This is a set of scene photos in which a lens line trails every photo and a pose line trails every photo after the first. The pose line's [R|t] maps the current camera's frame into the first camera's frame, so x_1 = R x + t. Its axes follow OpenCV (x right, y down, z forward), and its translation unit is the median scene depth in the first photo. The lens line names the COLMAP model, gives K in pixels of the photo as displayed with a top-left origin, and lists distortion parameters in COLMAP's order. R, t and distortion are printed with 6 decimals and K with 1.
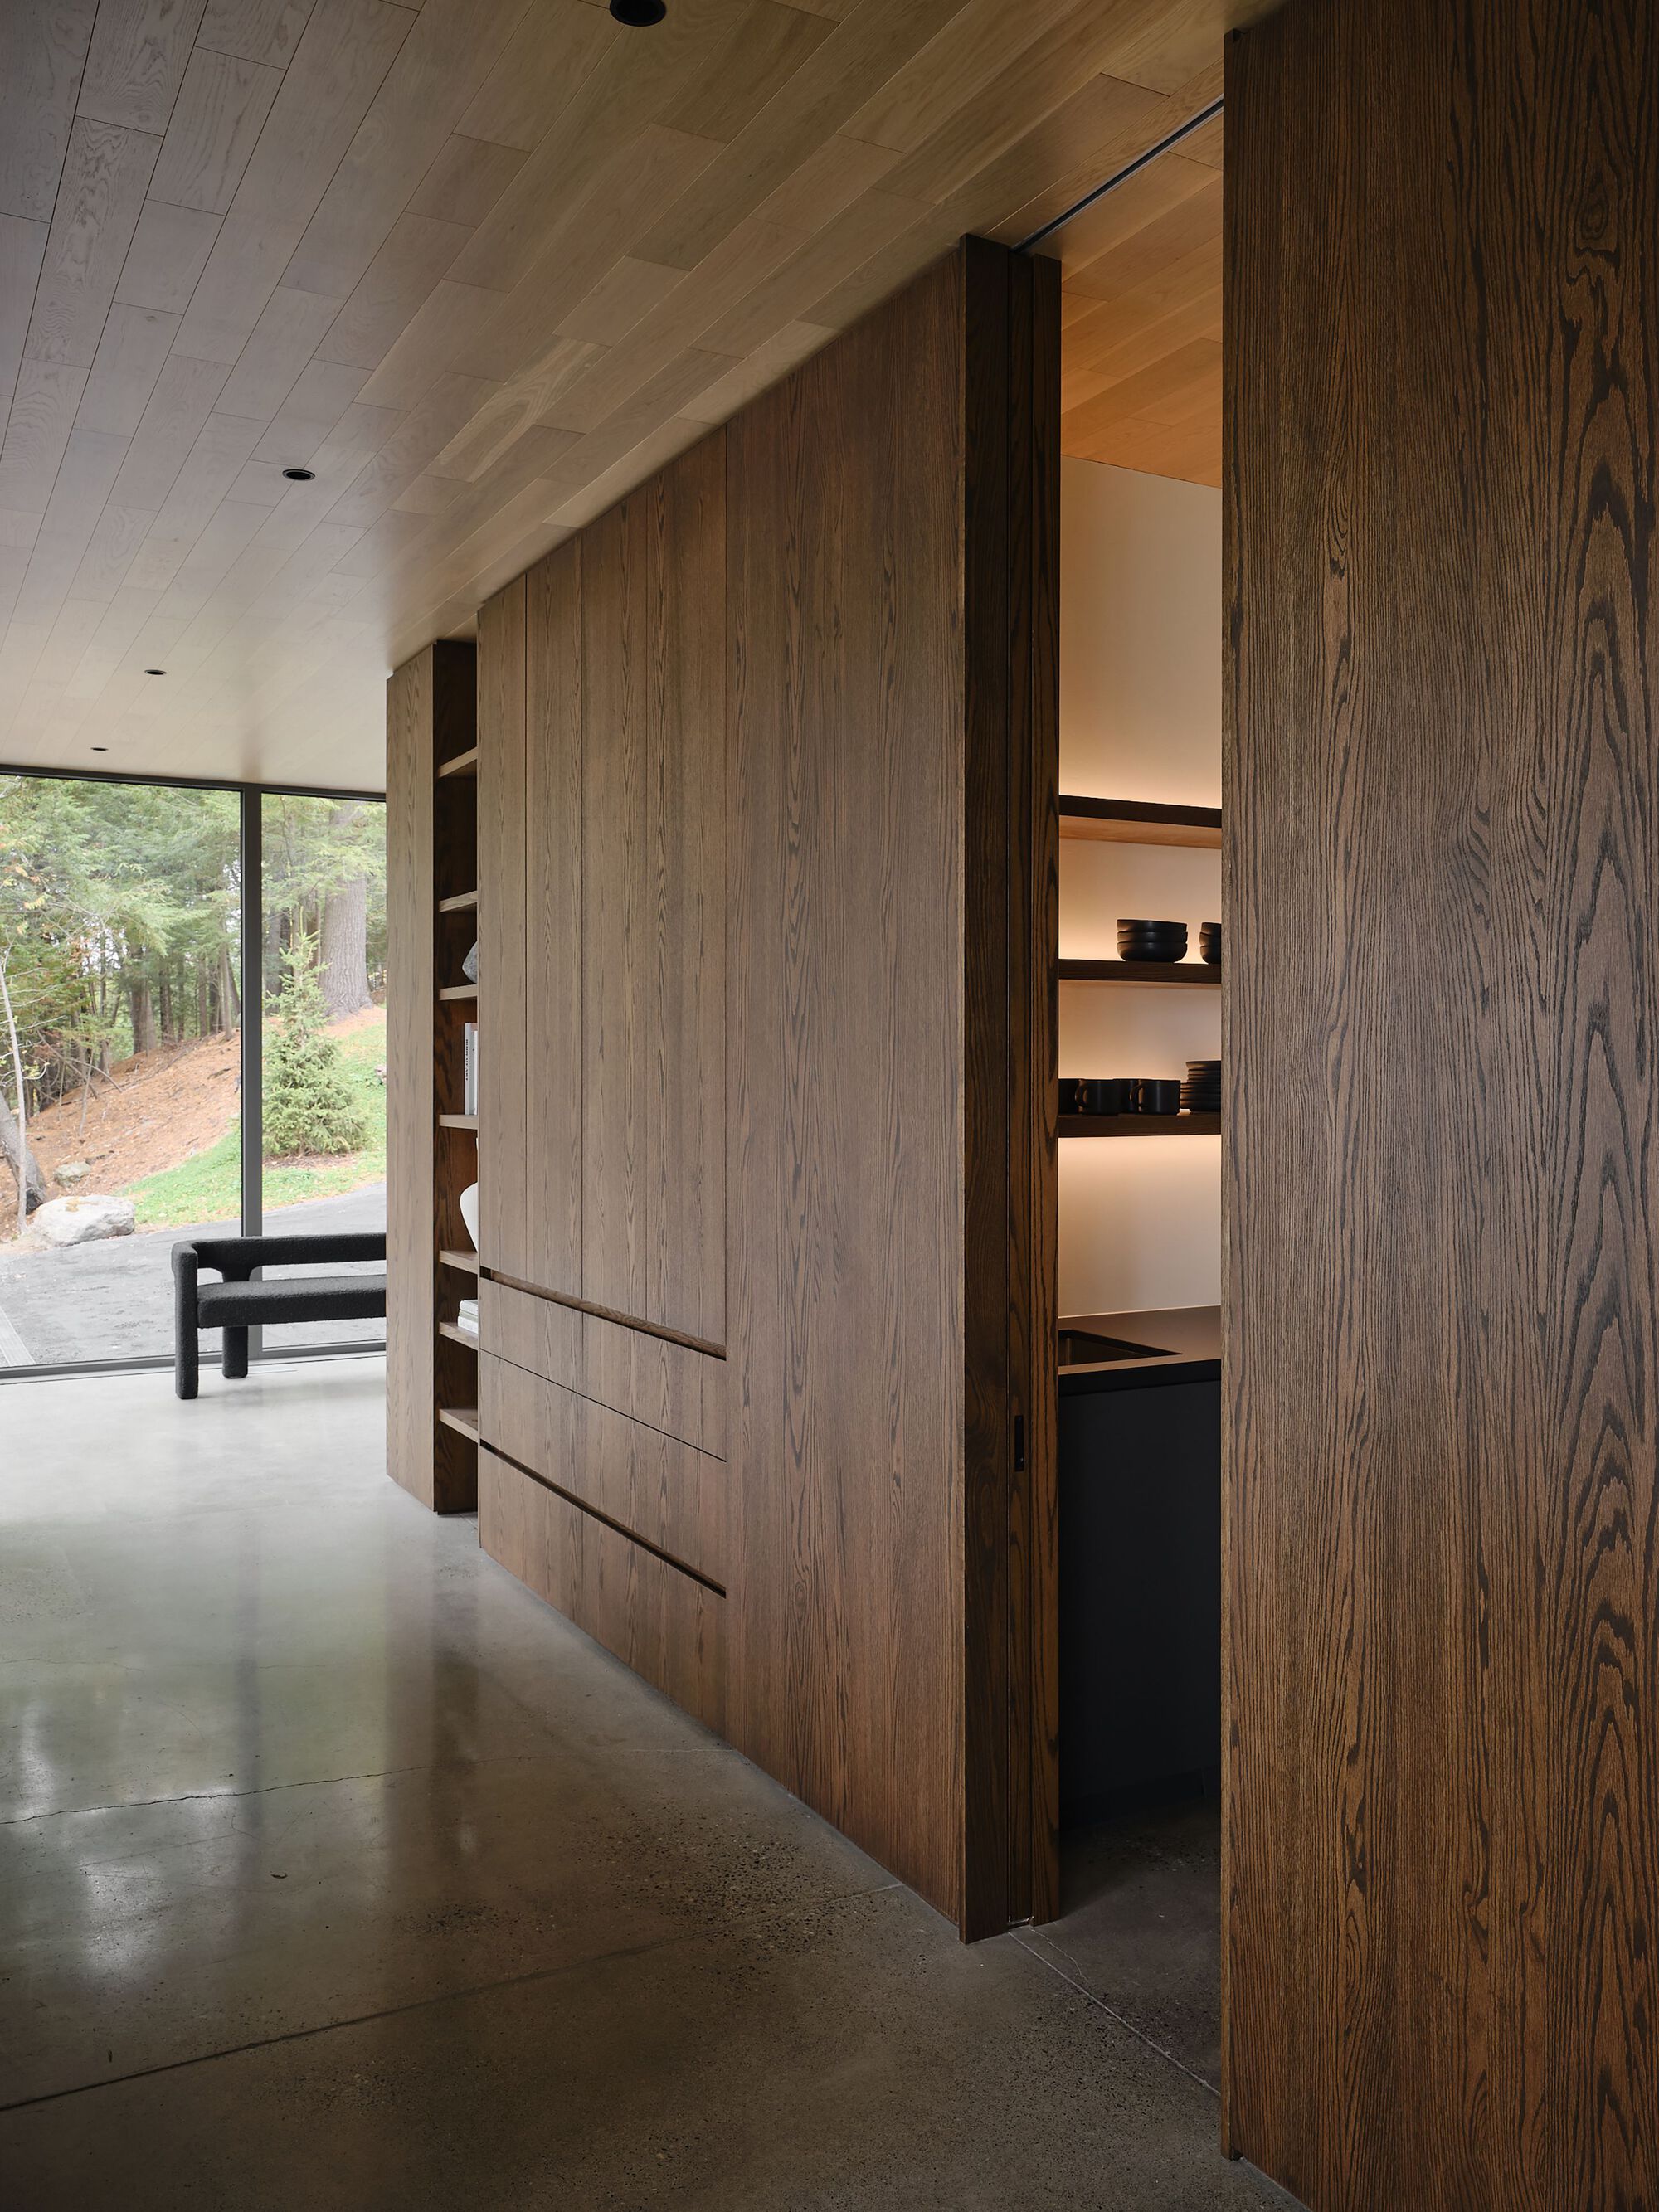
lens RADIAL K [[2611.8, 0, 829.5], [0, 2611.8, 1106.0], [0, 0, 1]] dist [-0.007066, -0.010346]
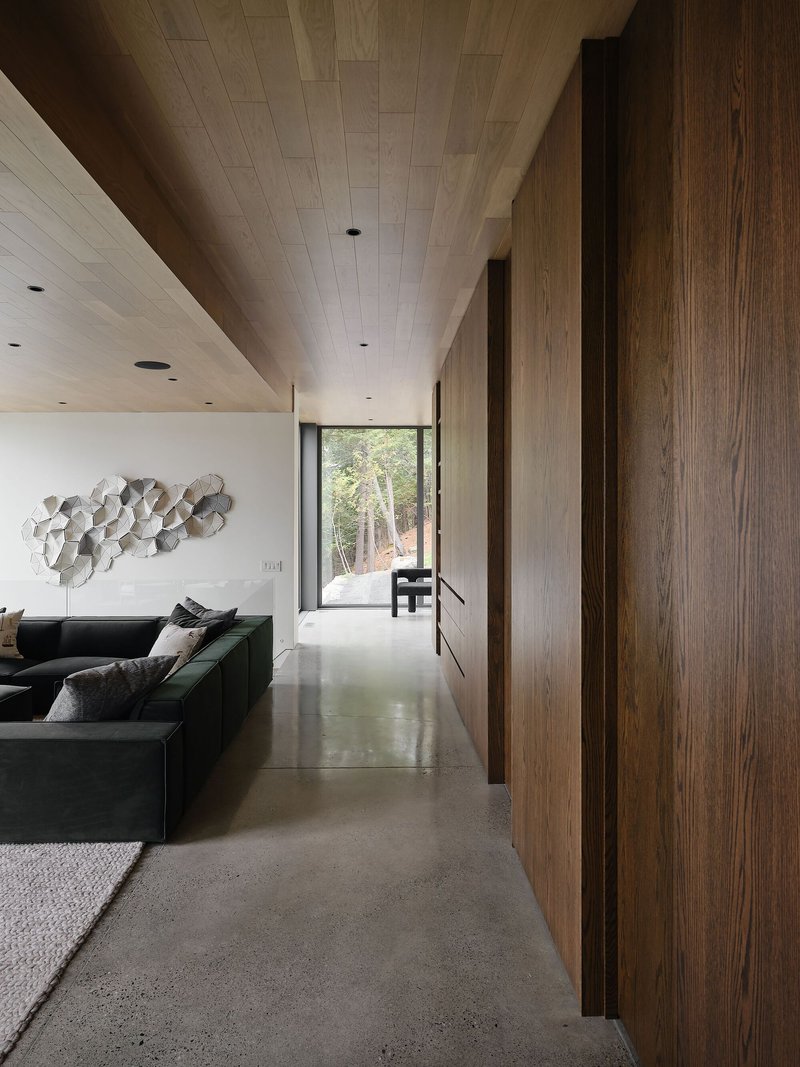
lens RADIAL K [[1259.8, 0, 400.0], [0, 1259.8, 533.5], [0, 0, 1]] dist [-0.007066, -0.010346]
pose [[0.803418, 0.002626, -0.595410, 0.687758], [-0.001218, 0.999995, 0.002767, 0.003459], [0.595414, -0.001497, 0.803417, -0.251503]]
